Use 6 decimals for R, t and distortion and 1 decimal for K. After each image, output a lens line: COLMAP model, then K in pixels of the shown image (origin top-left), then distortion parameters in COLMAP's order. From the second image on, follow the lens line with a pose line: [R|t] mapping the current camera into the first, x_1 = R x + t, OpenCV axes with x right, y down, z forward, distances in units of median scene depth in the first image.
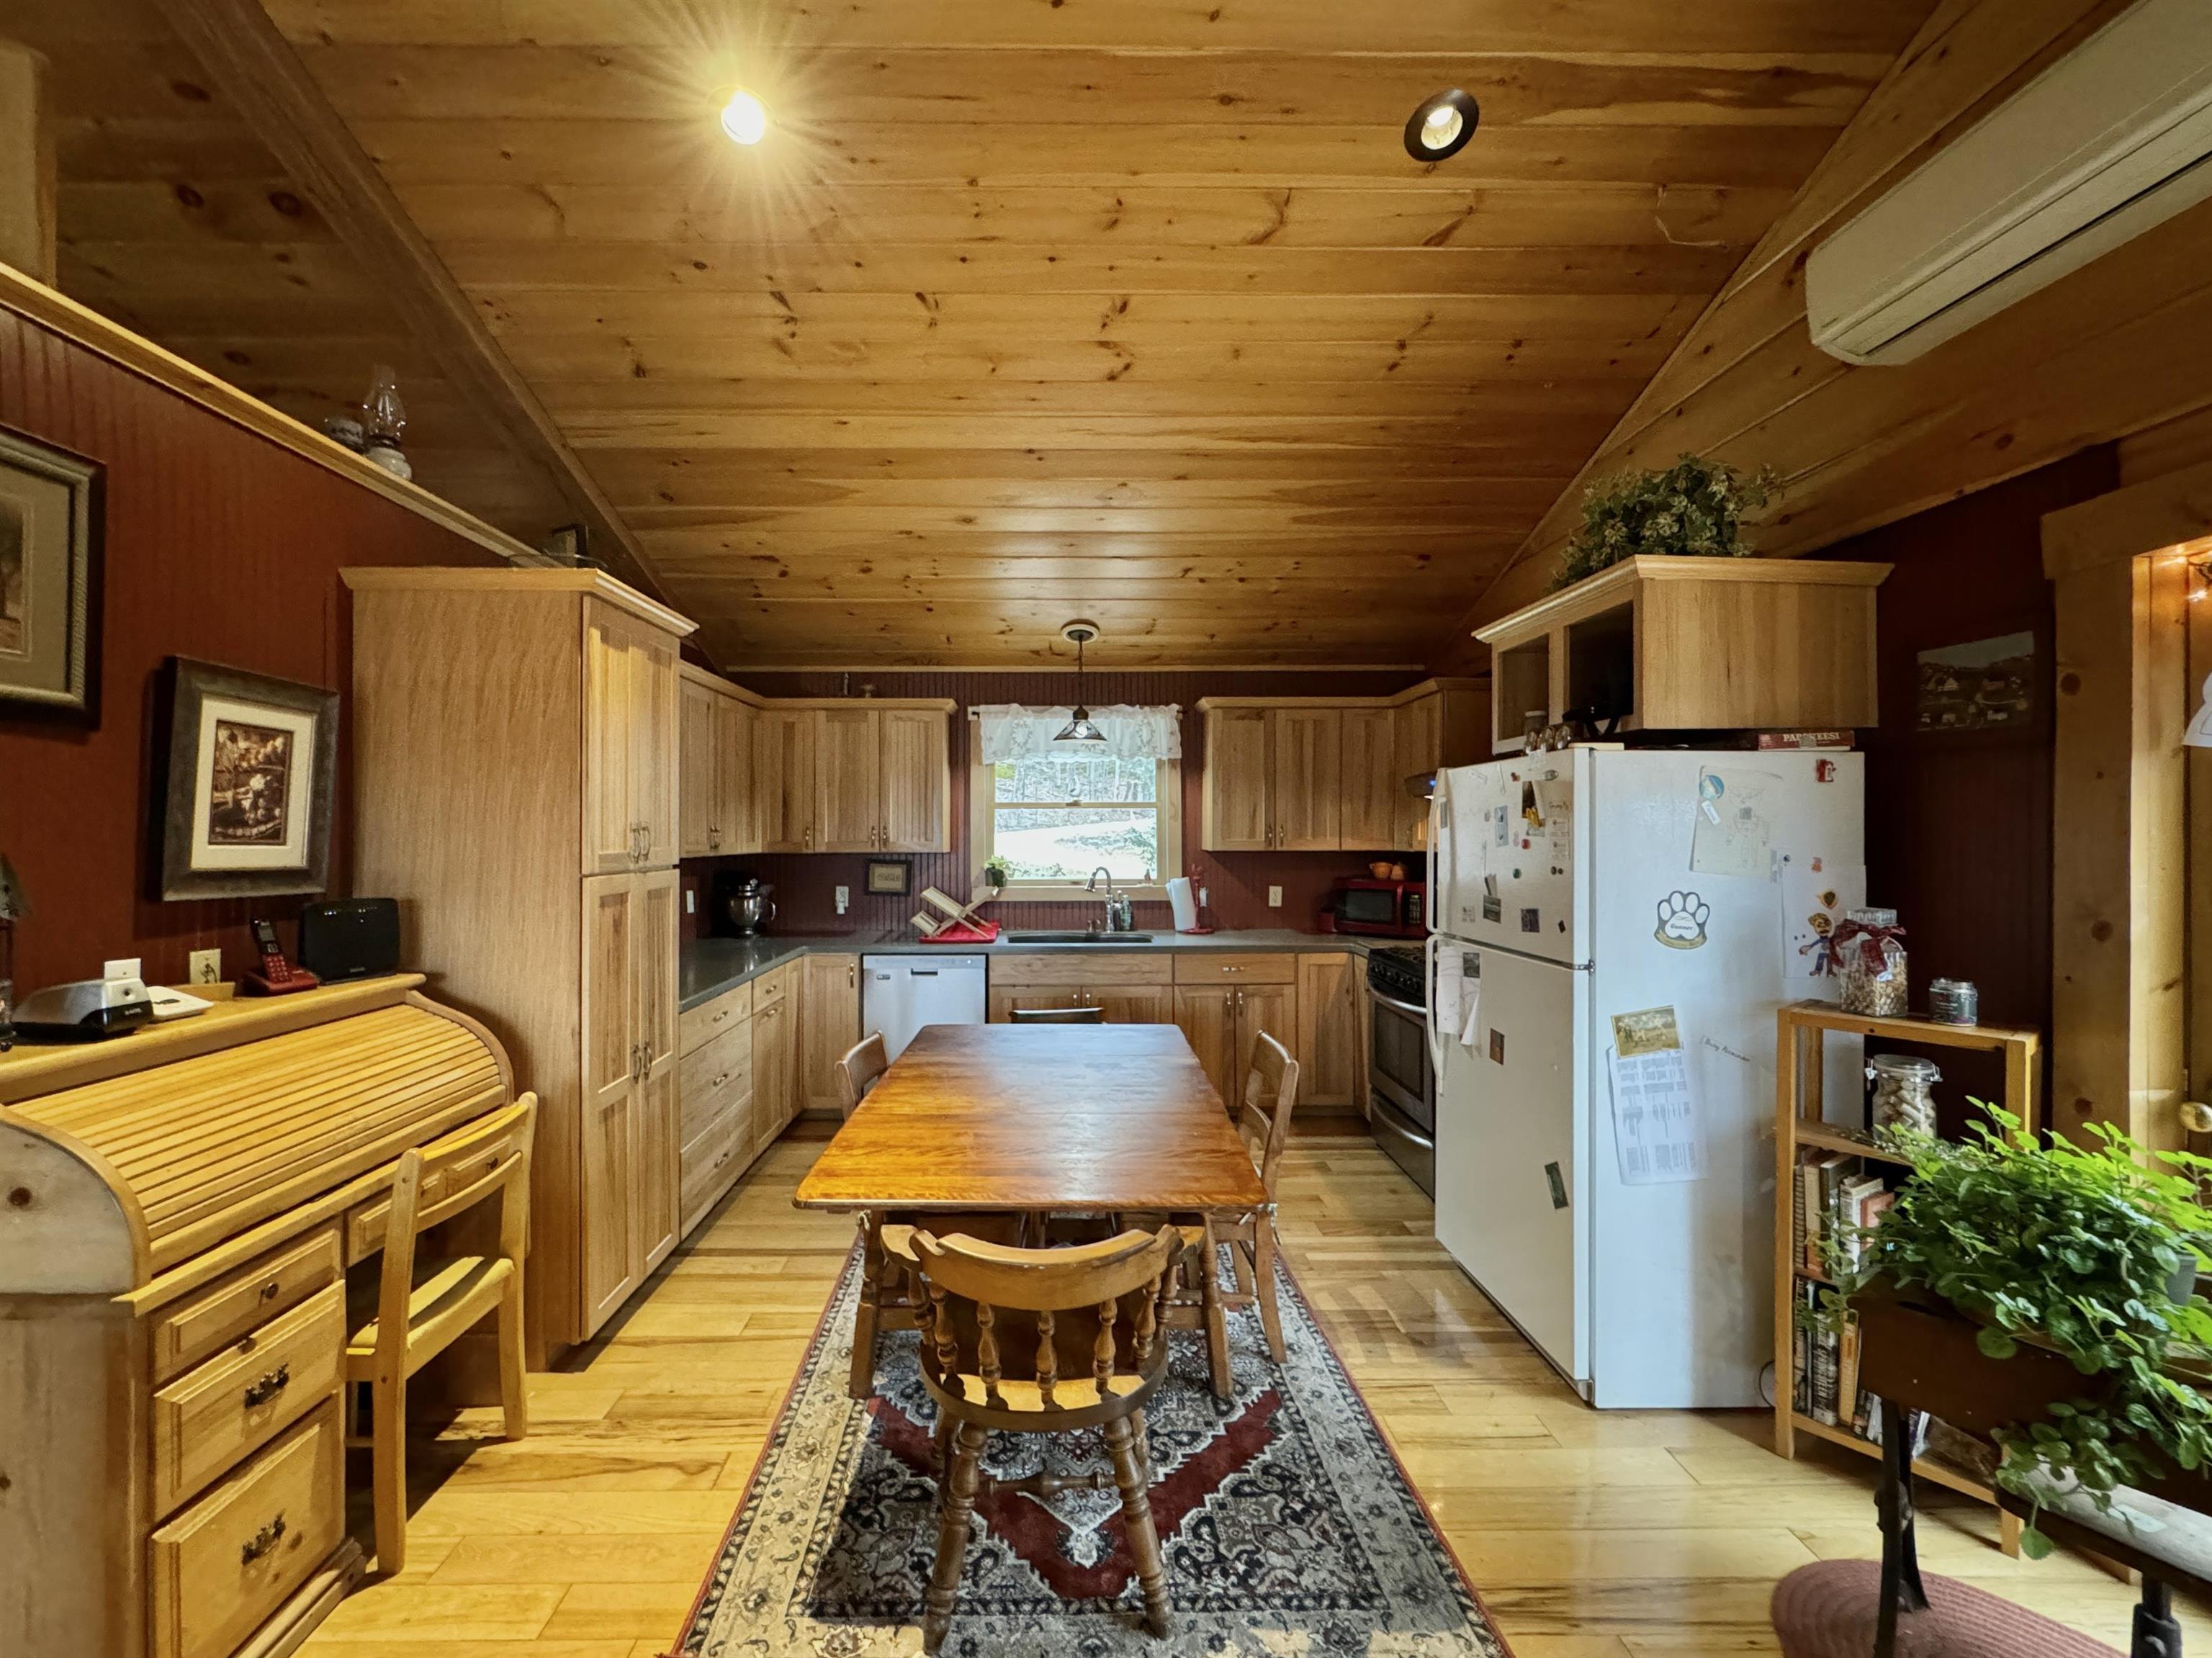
lens RADIAL K [[936.8, 0, 1064.0], [0, 936.8, 829.6], [0, 0, 1]] dist [-0.002355, 0.000032]
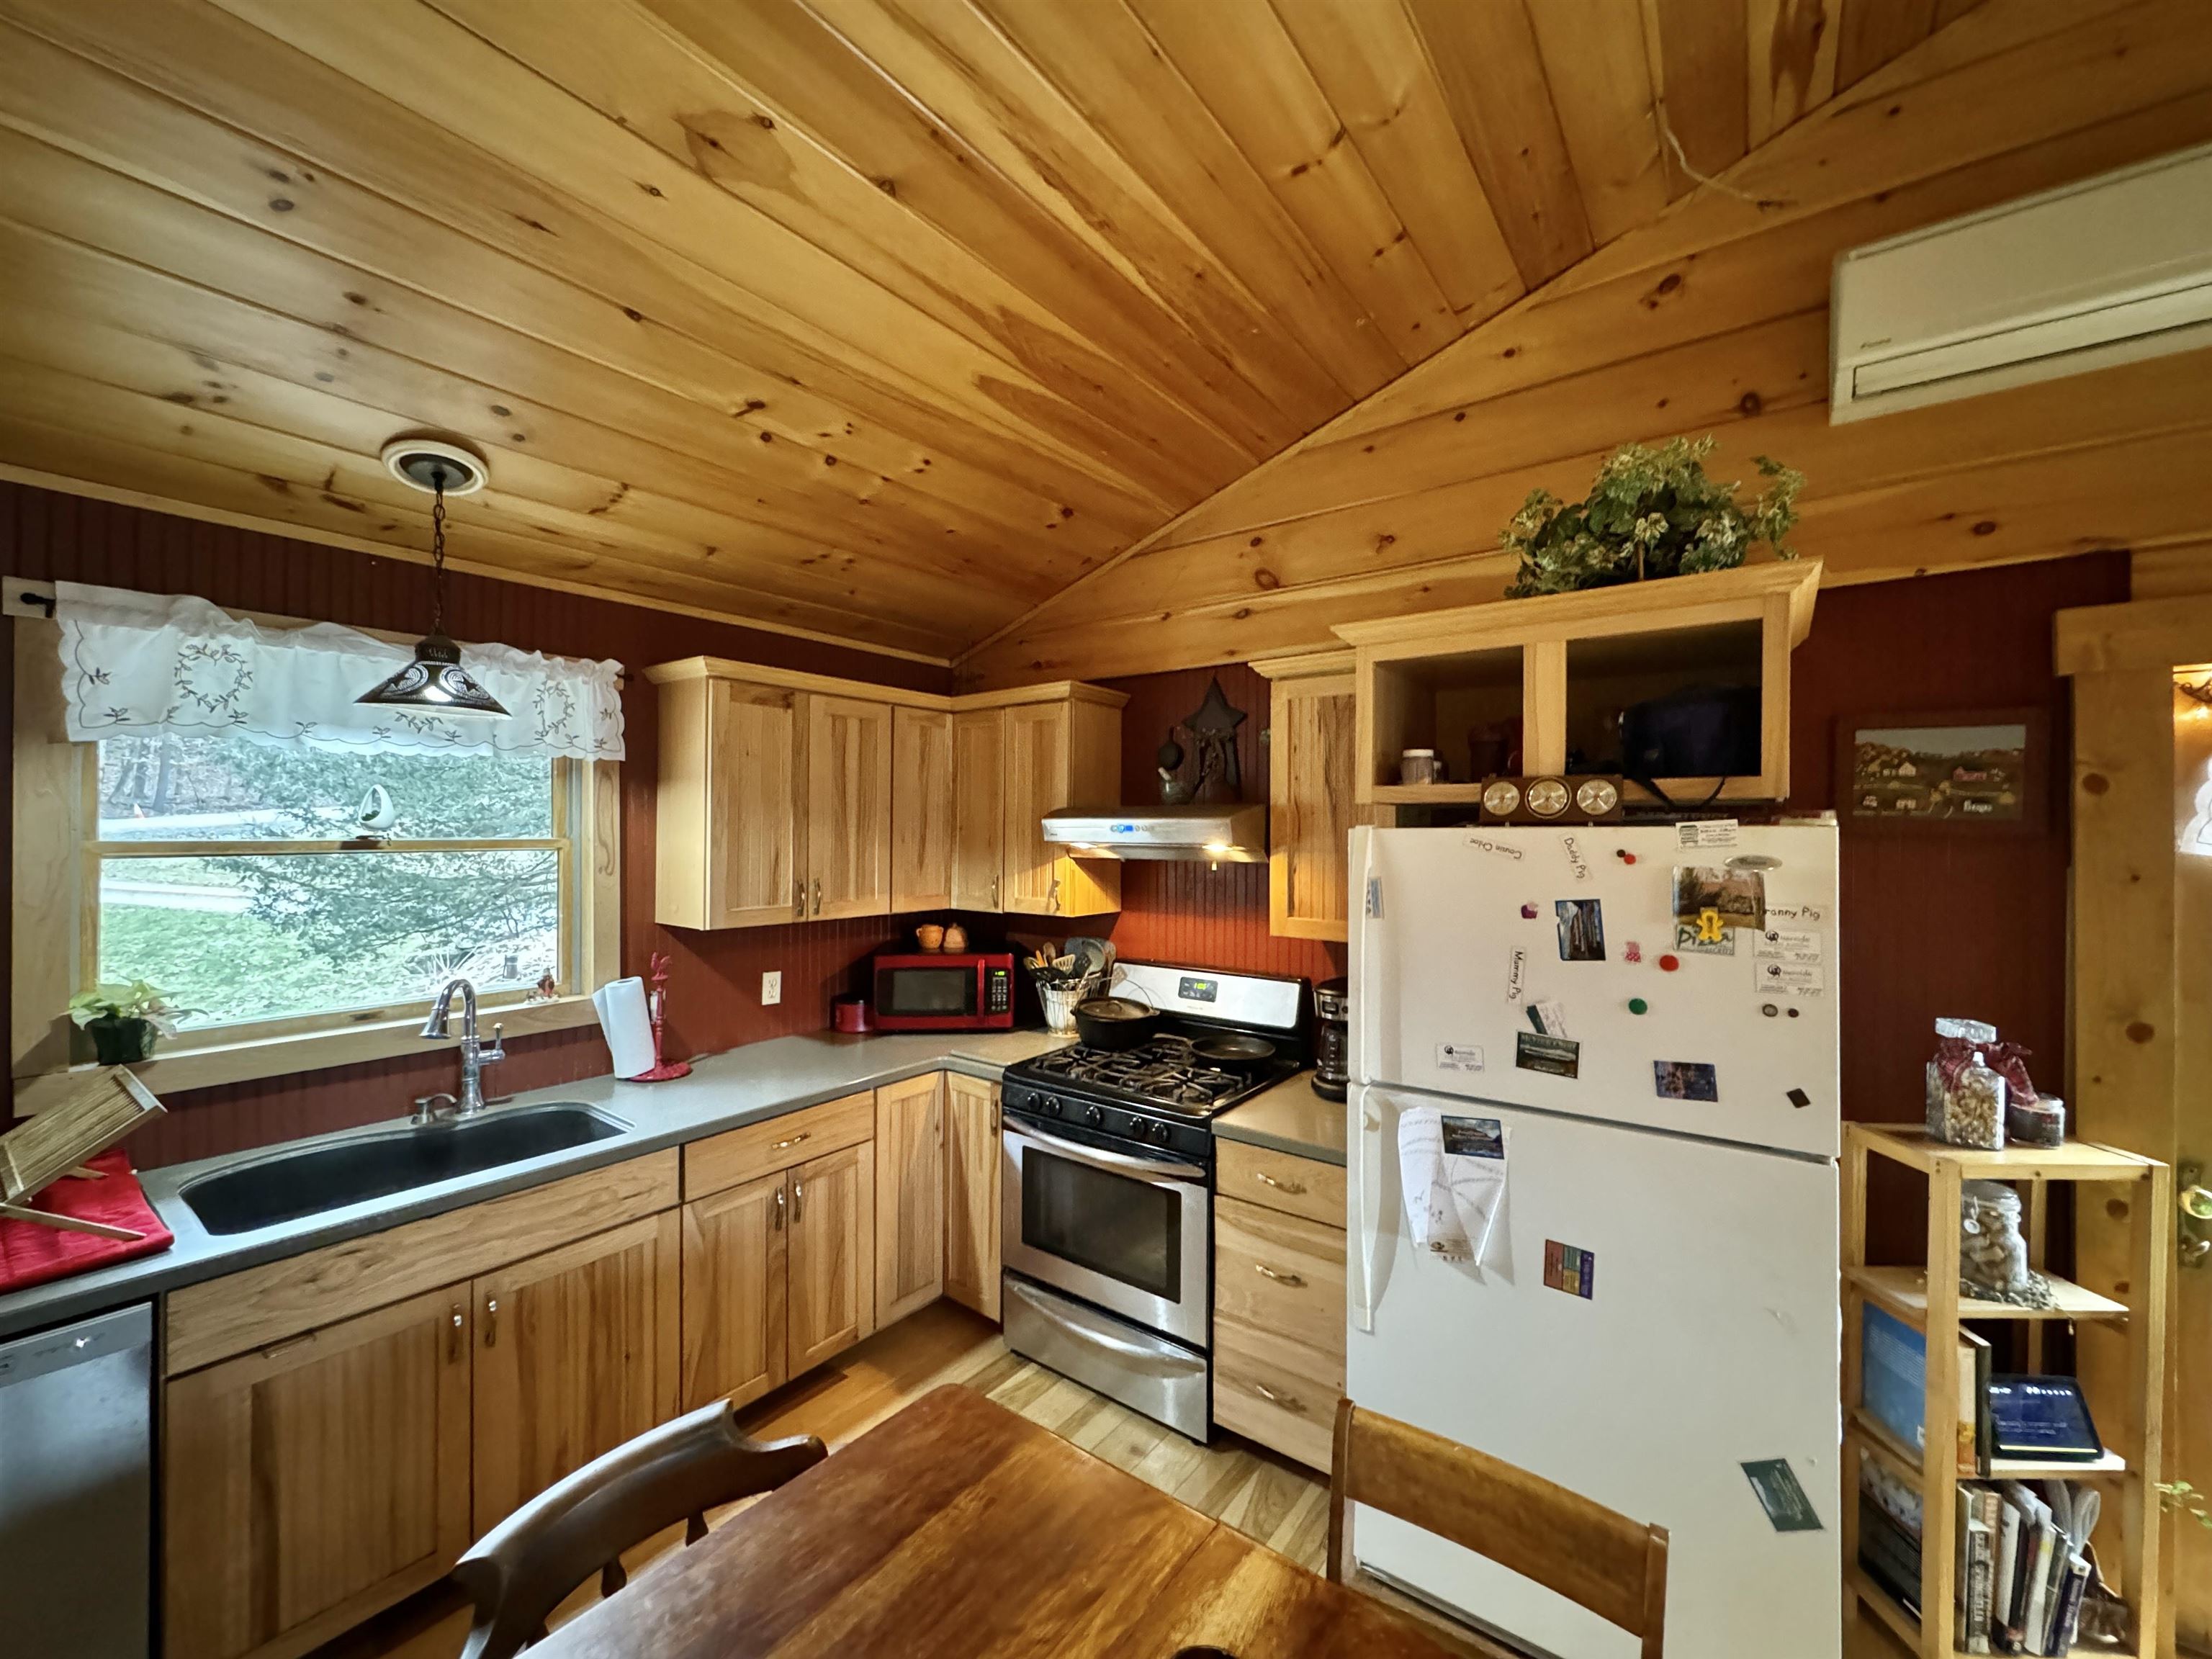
lens RADIAL K [[883.0, 0, 1106.0], [0, 883.0, 829.5], [0, 0, 1]] dist [-0.000978, -0.000109]
pose [[0.606043, 0.005358, 0.795414, -0.244077], [-0.005379, 0.999982, -0.002638, -0.077193], [-0.795414, -0.002679, 0.606060, 0.985093]]
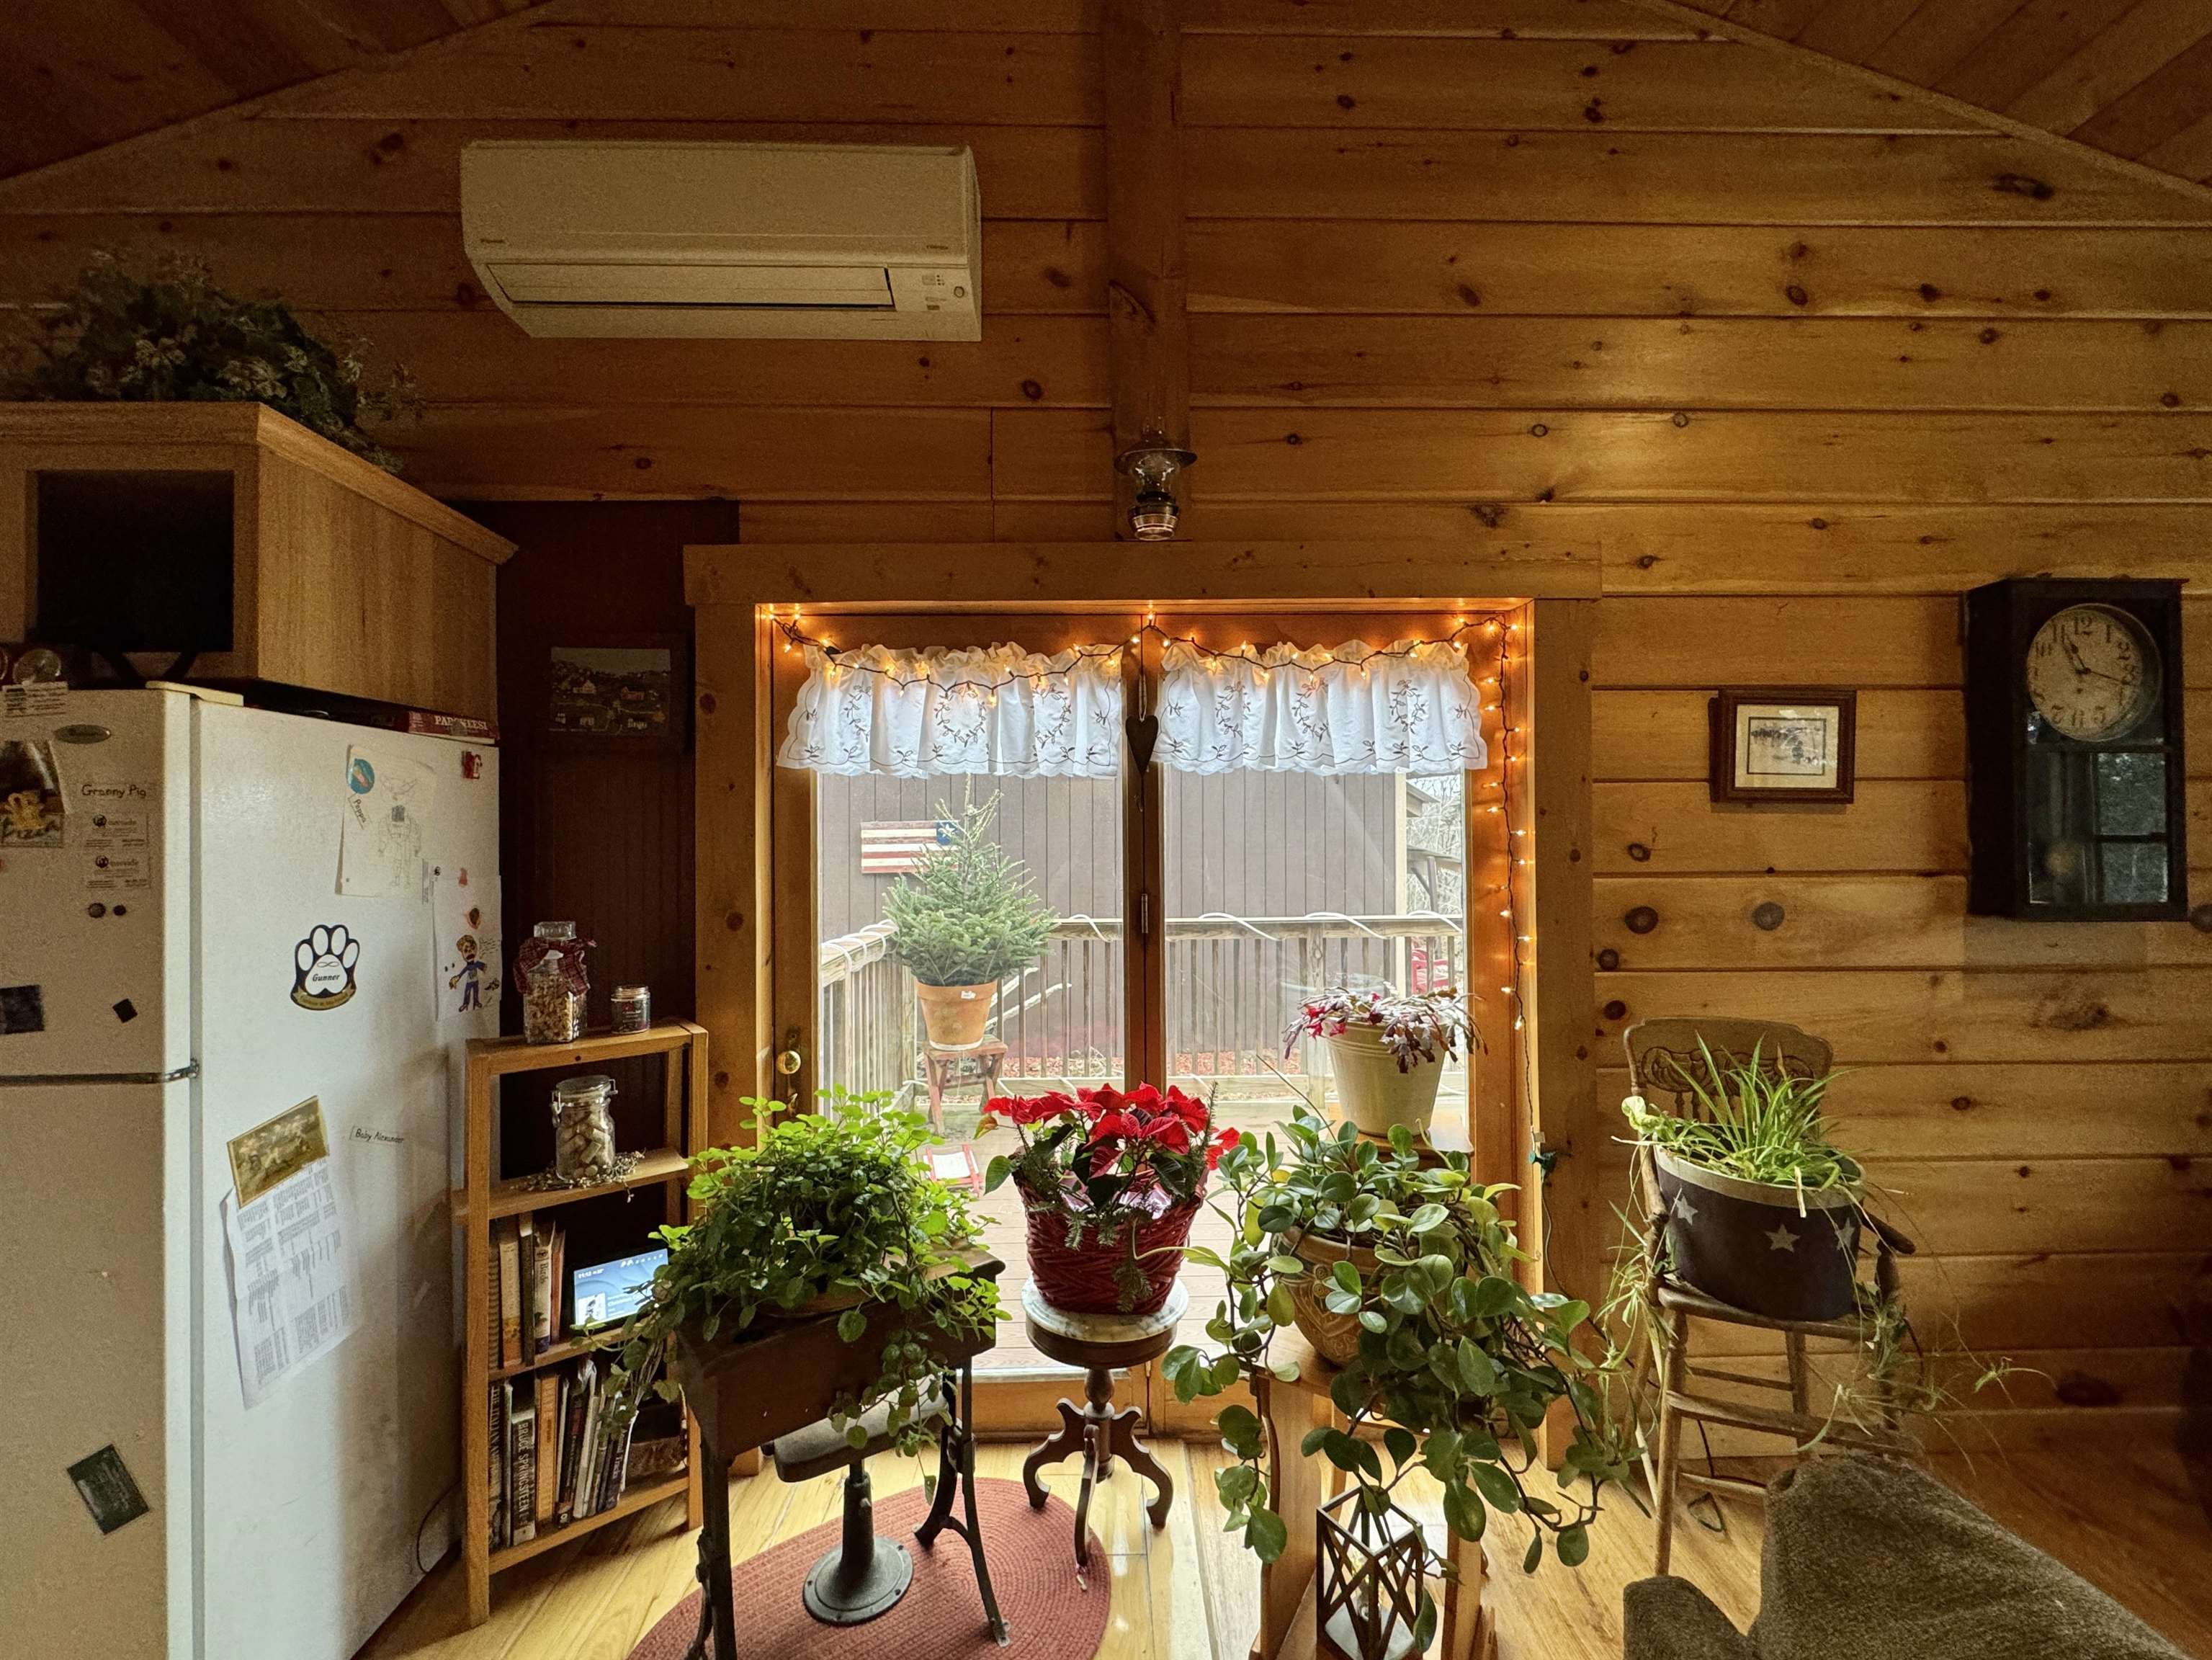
lens RADIAL K [[901.1, 0, 1106.0], [0, 901.1, 830.0], [0, 0, 1]] dist [-0.003626, 0.000312]
pose [[-0.014929, 0.007086, 0.999863, -0.005464], [0.005985, 0.999958, -0.006998, 0.004308], [-0.999871, 0.005880, -0.014971, 0.418854]]
